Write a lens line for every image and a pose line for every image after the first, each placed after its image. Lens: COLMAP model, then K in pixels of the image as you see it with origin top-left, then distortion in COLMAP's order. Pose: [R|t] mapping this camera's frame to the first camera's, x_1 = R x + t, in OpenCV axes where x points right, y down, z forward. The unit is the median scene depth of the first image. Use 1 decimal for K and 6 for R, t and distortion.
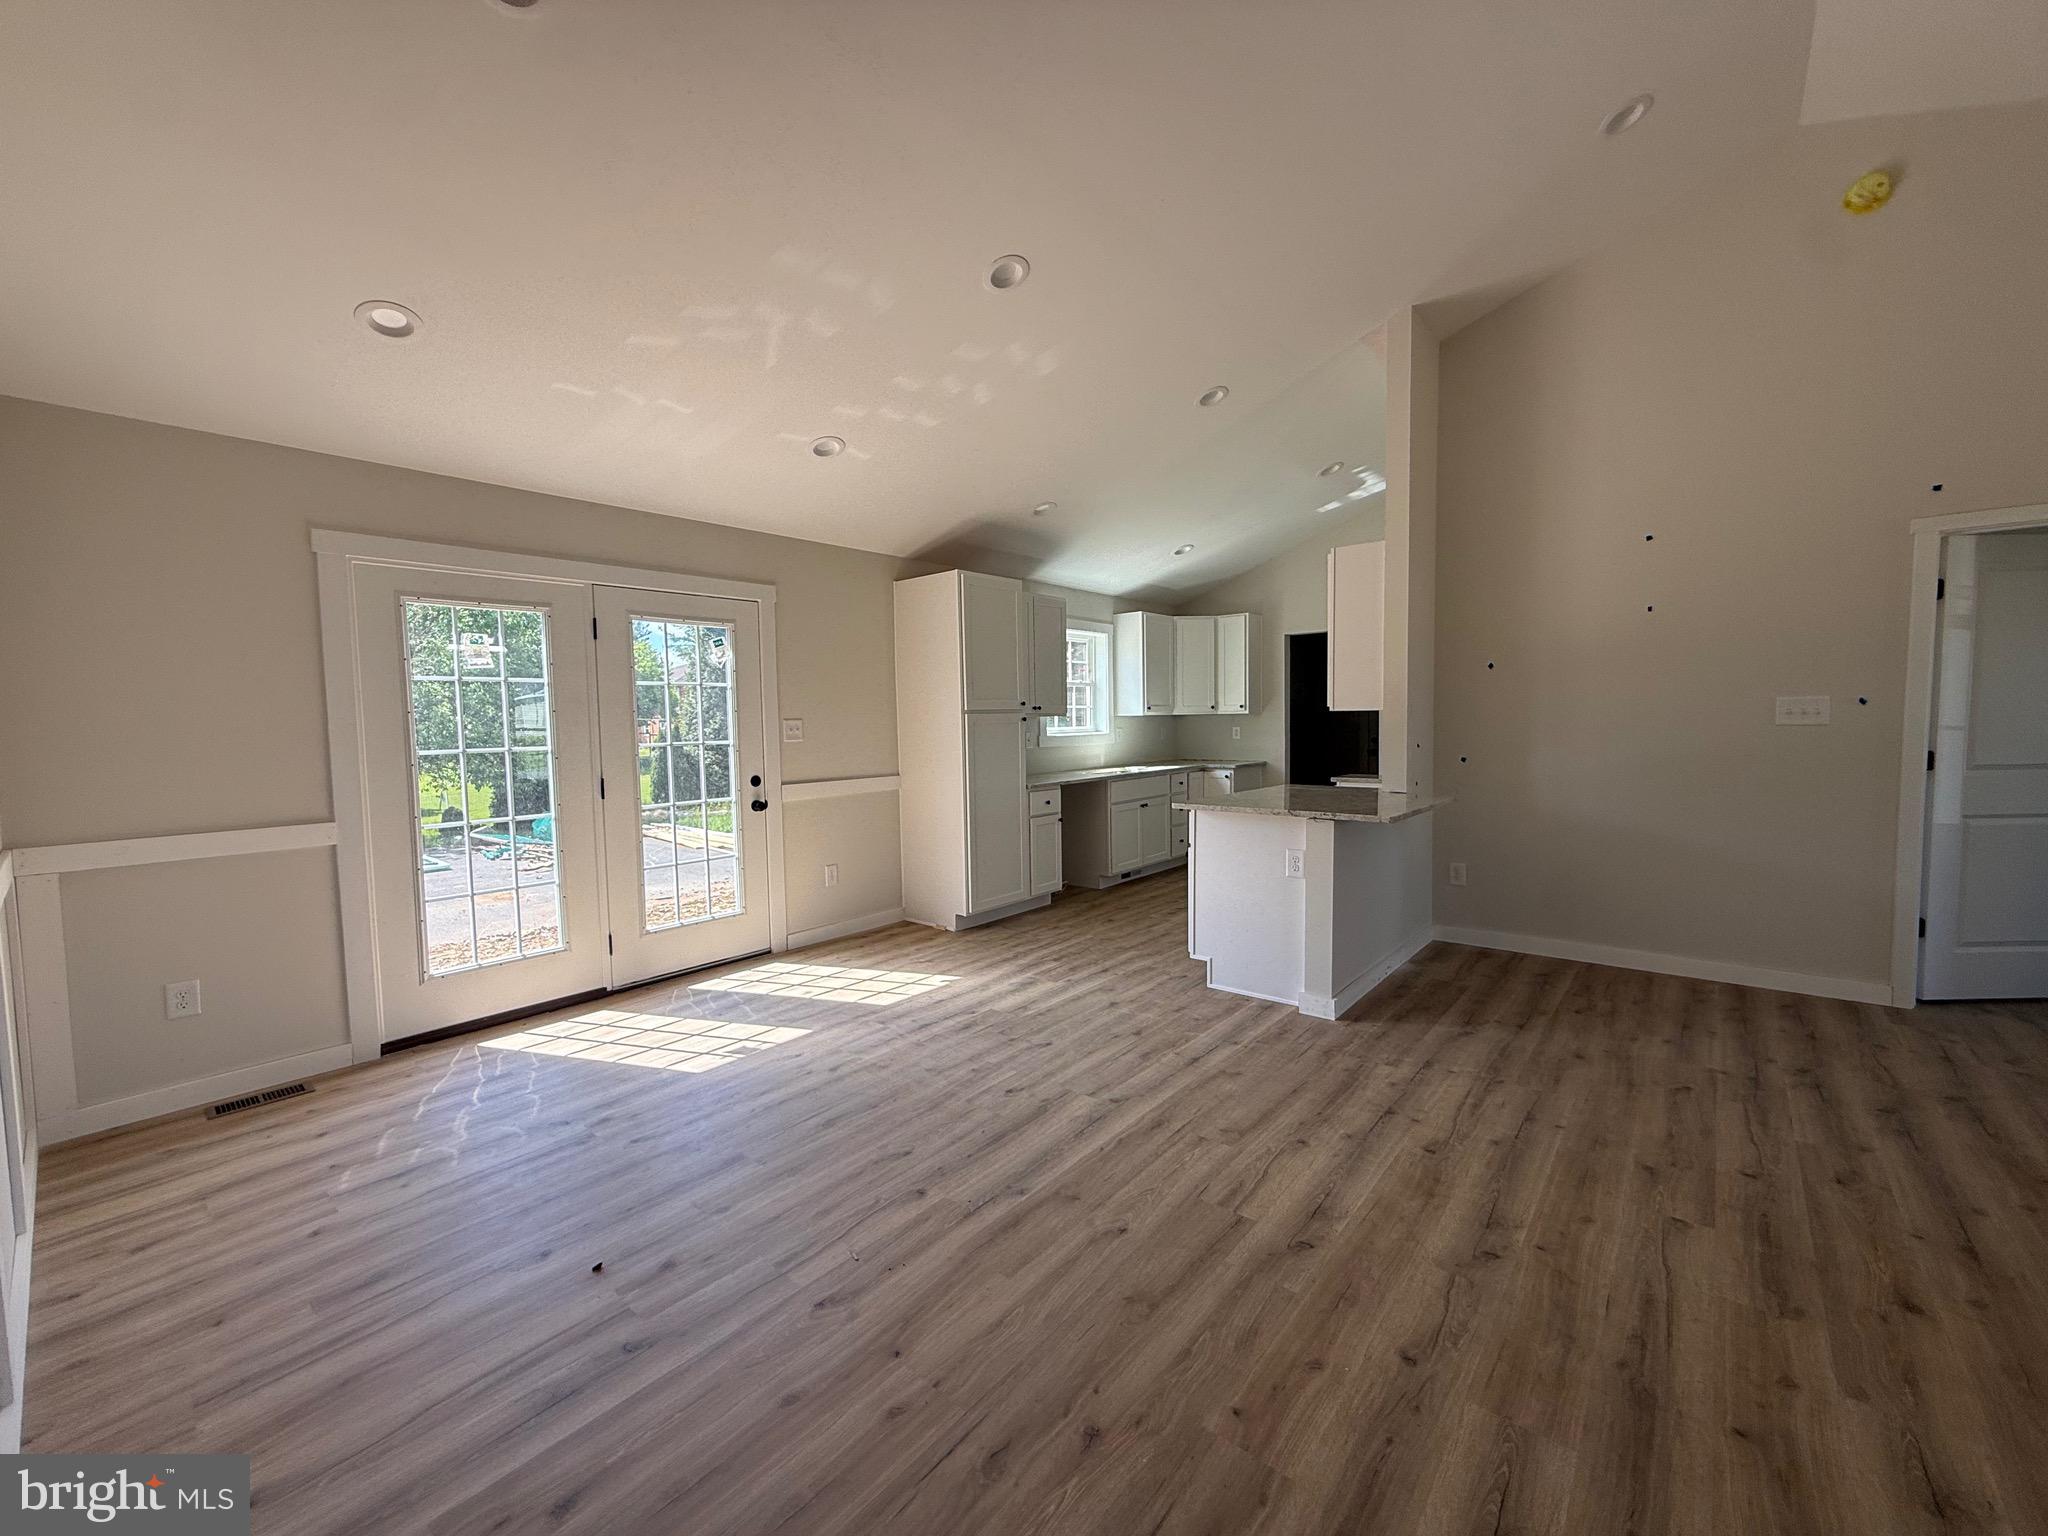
lens RADIAL K [[817.5, 0, 1018.3], [0, 817.5, 768.2], [0, 0, 1]] dist [-0.000895, 0.000834]
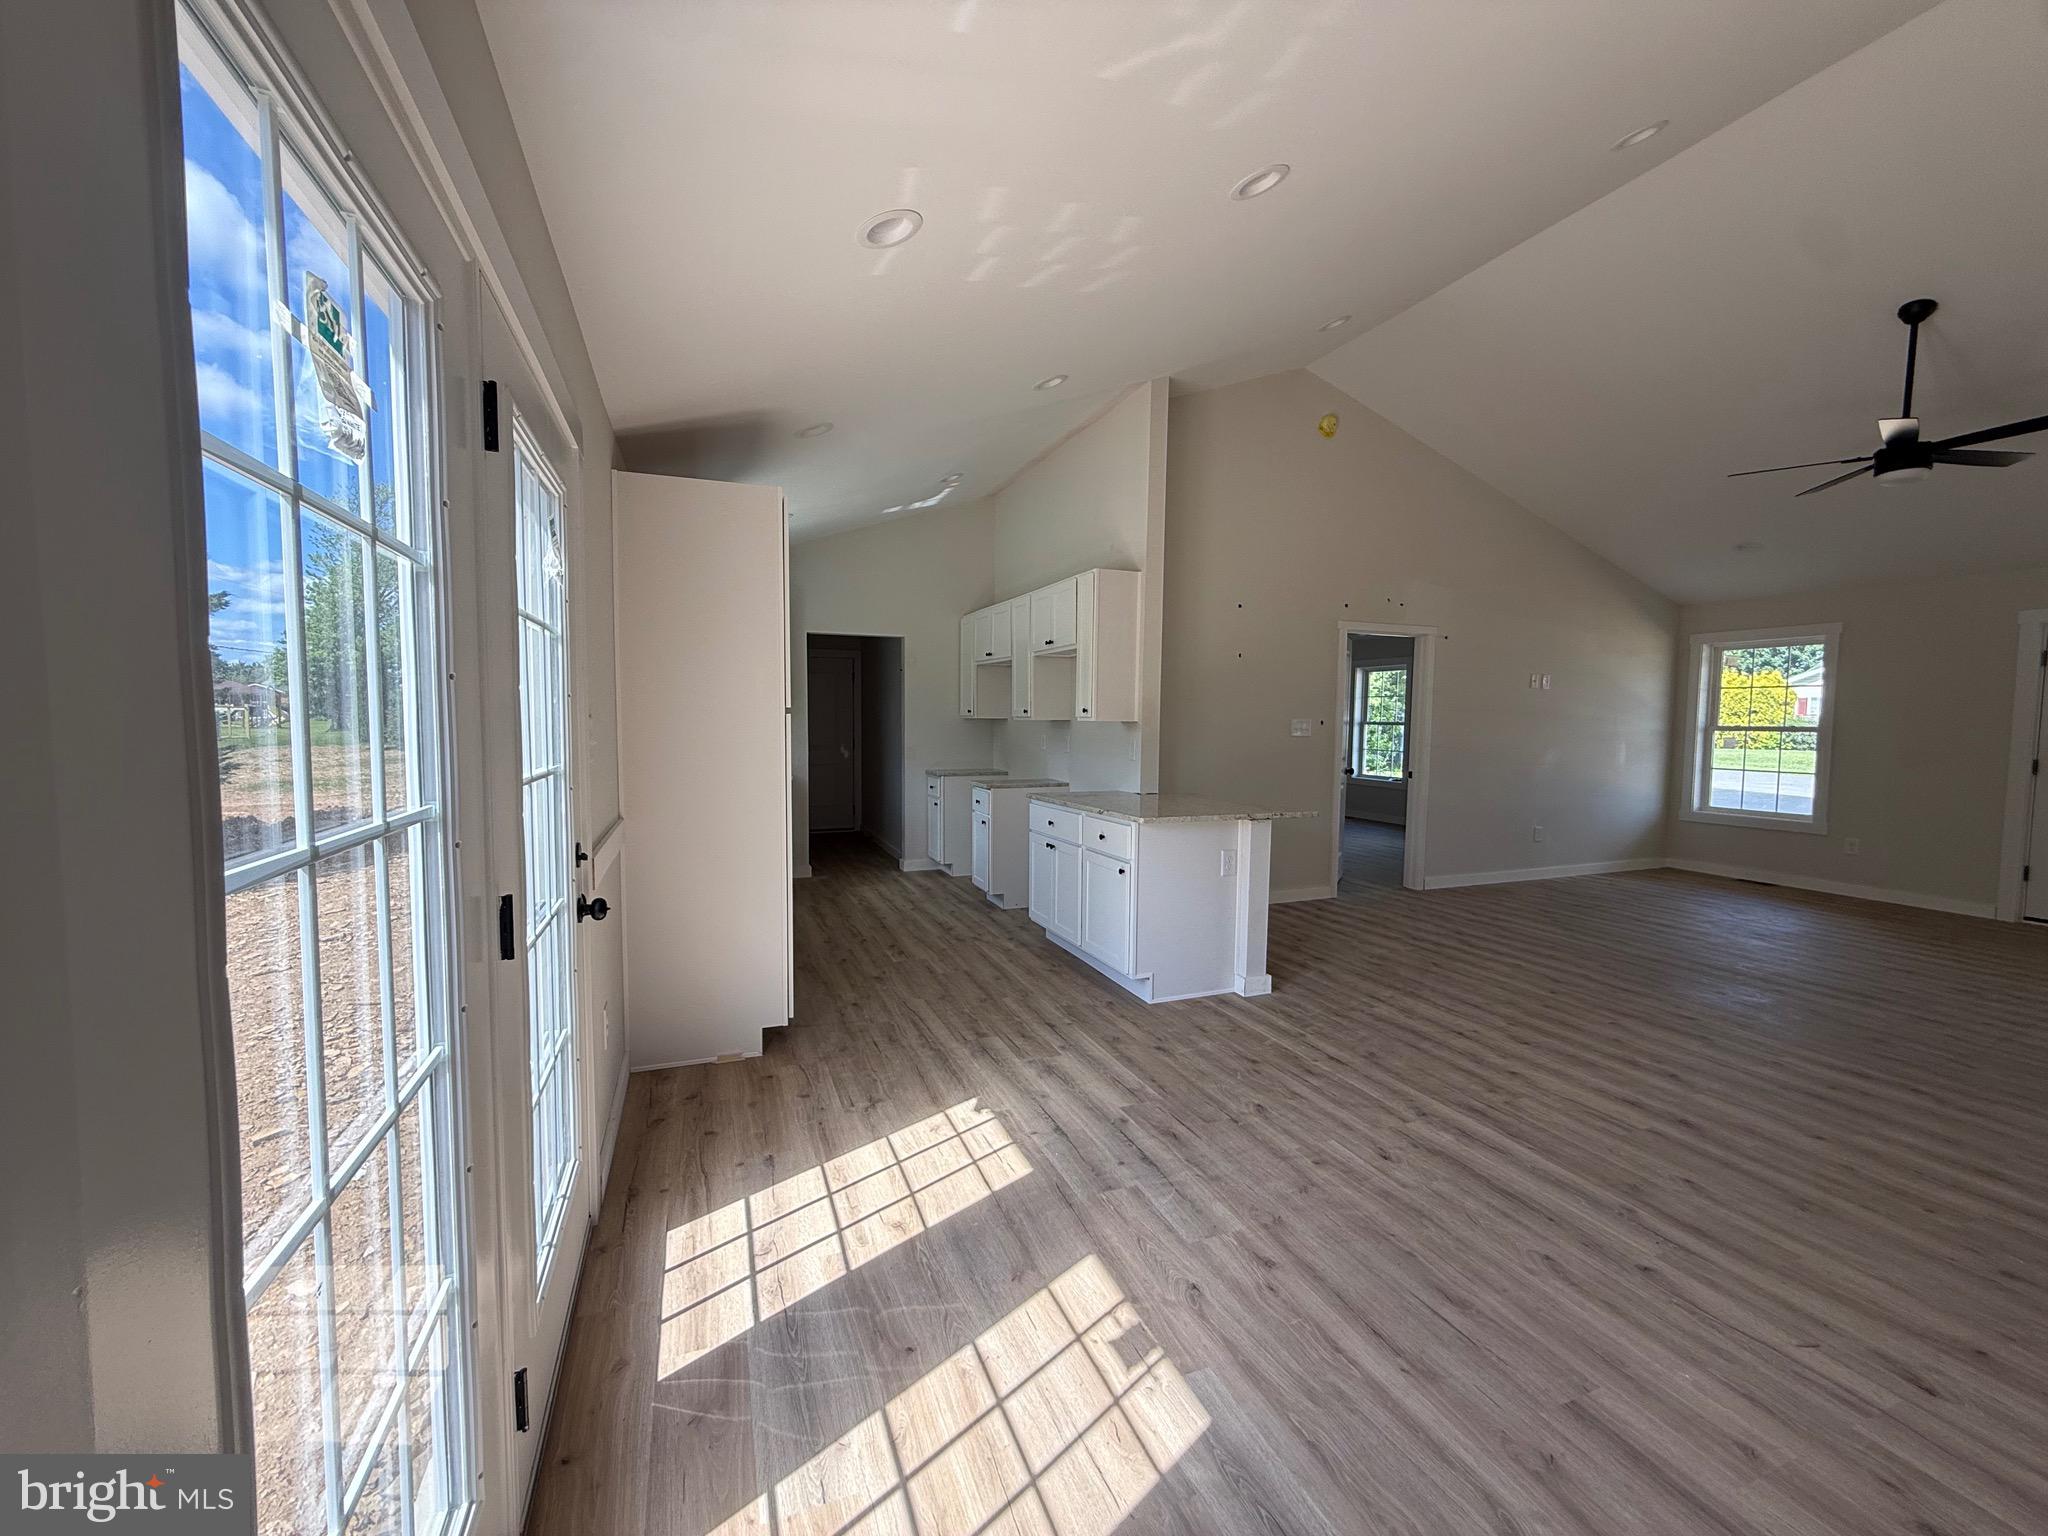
lens RADIAL K [[817.5, 0, 1018.3], [0, 817.5, 768.2], [0, 0, 1]] dist [-0.000895, 0.000834]
pose [[0.473987, -0.032370, 0.879937, -0.766821], [0.035214, 0.999221, 0.017790, -0.039824], [-0.879828, 0.022554, 0.474758, 0.743179]]
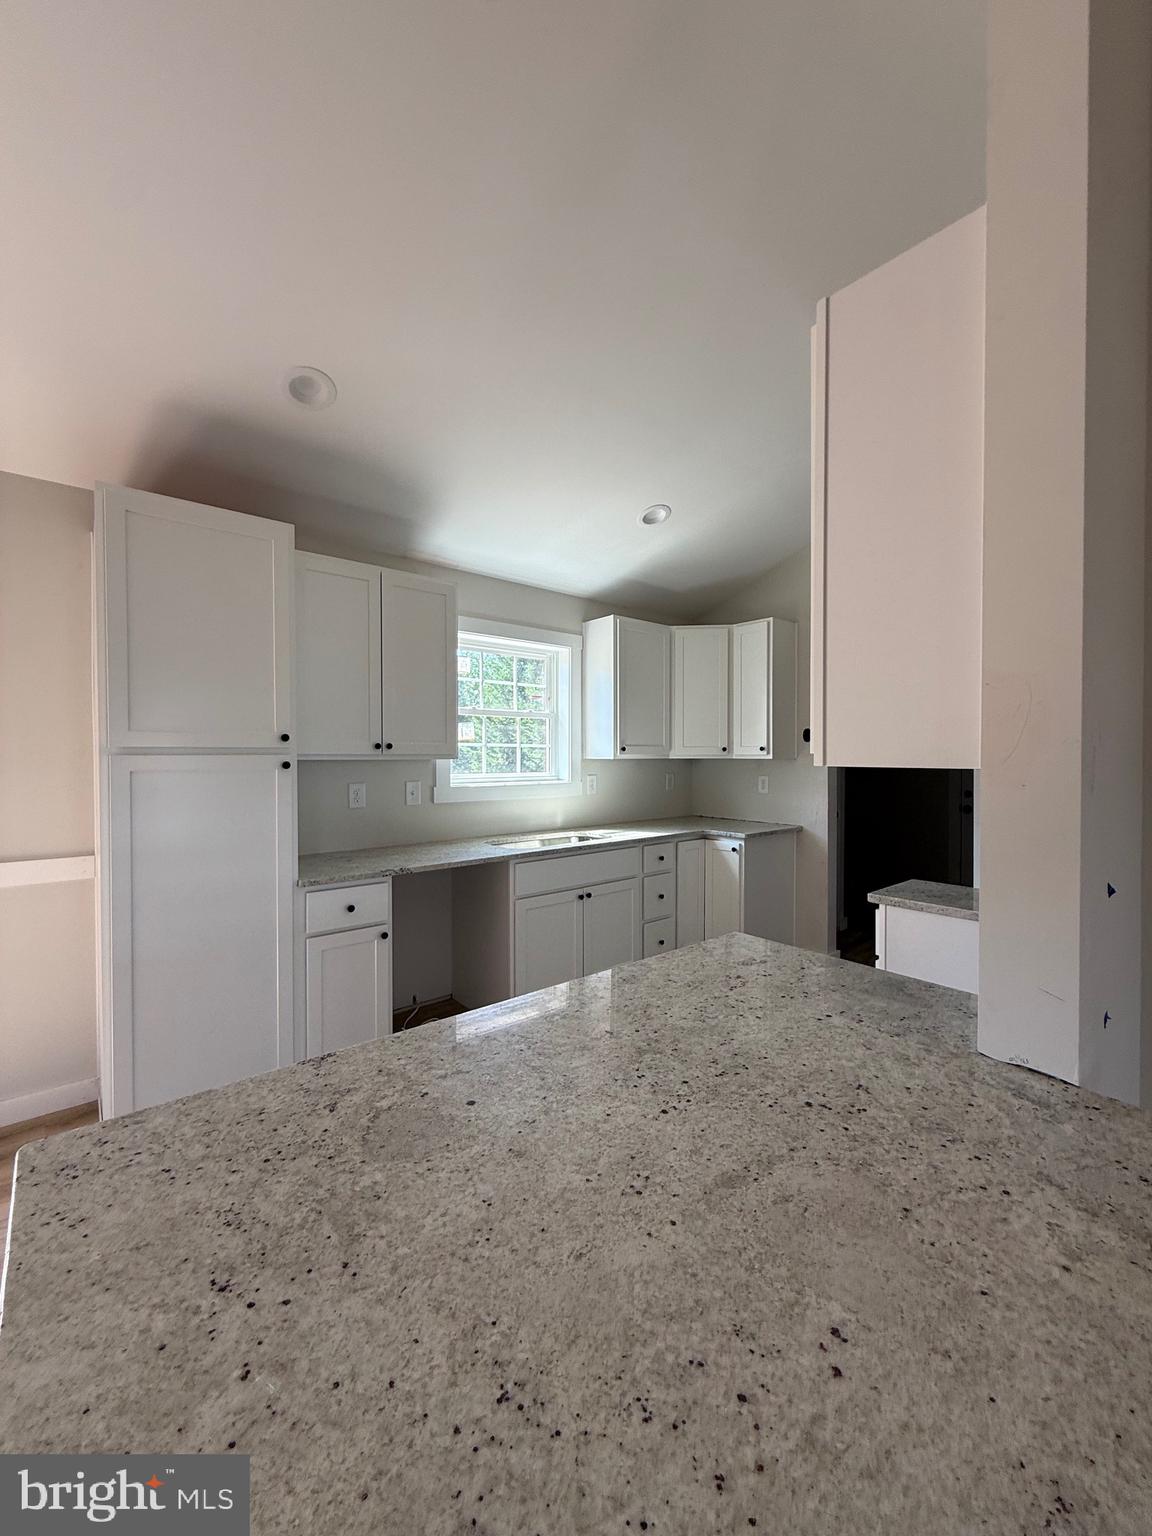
lens RADIAL K [[614.2, 0, 574.5], [0, 614.2, 764.2], [0, 0, 1]] dist [-0.000347, 0.000746]
pose [[0.986215, 0.019847, -0.164275, 0.411013], [-0.027231, 0.998712, -0.042816, -0.071903], [0.163213, 0.046699, 0.985485, 0.921977]]
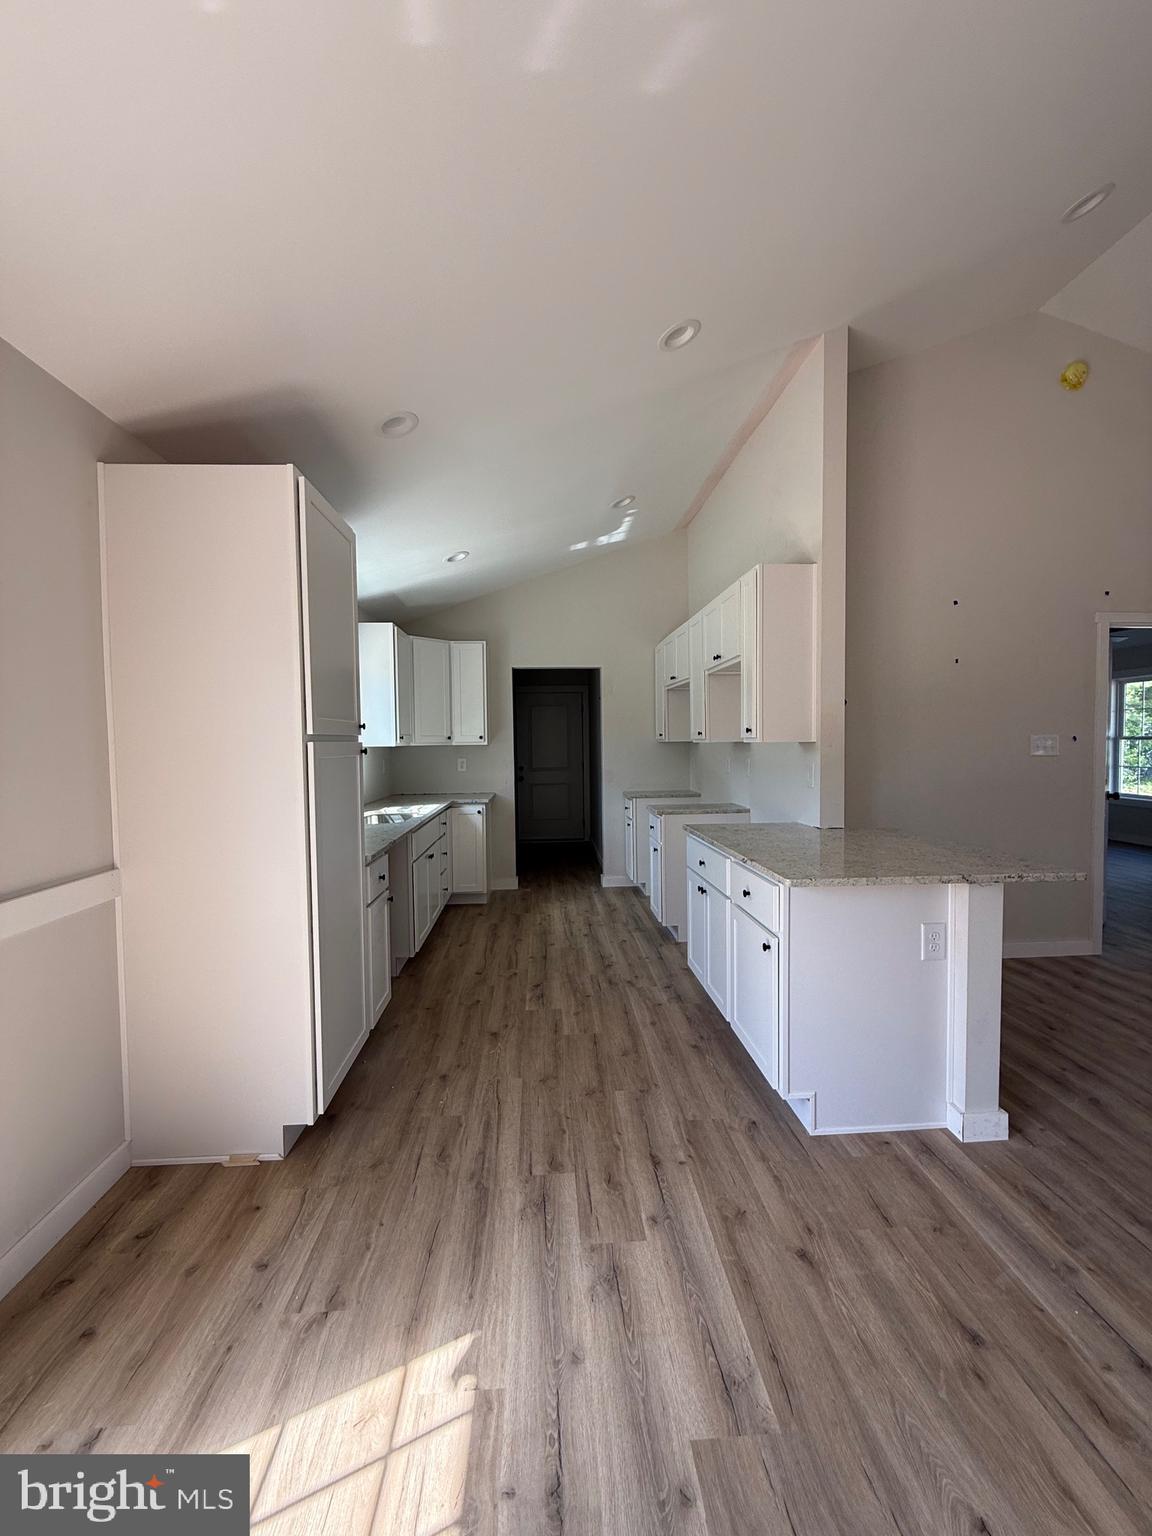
lens RADIAL K [[613.1, 0, 576.5], [0, 613.1, 763.0], [0, 0, 1]] dist [-0.000895, 0.000834]
pose [[0.719687, -0.013920, 0.694159, -0.300430], [0.040595, 0.998932, -0.022056, -0.051534], [-0.693111, 0.044053, 0.719484, 0.830636]]
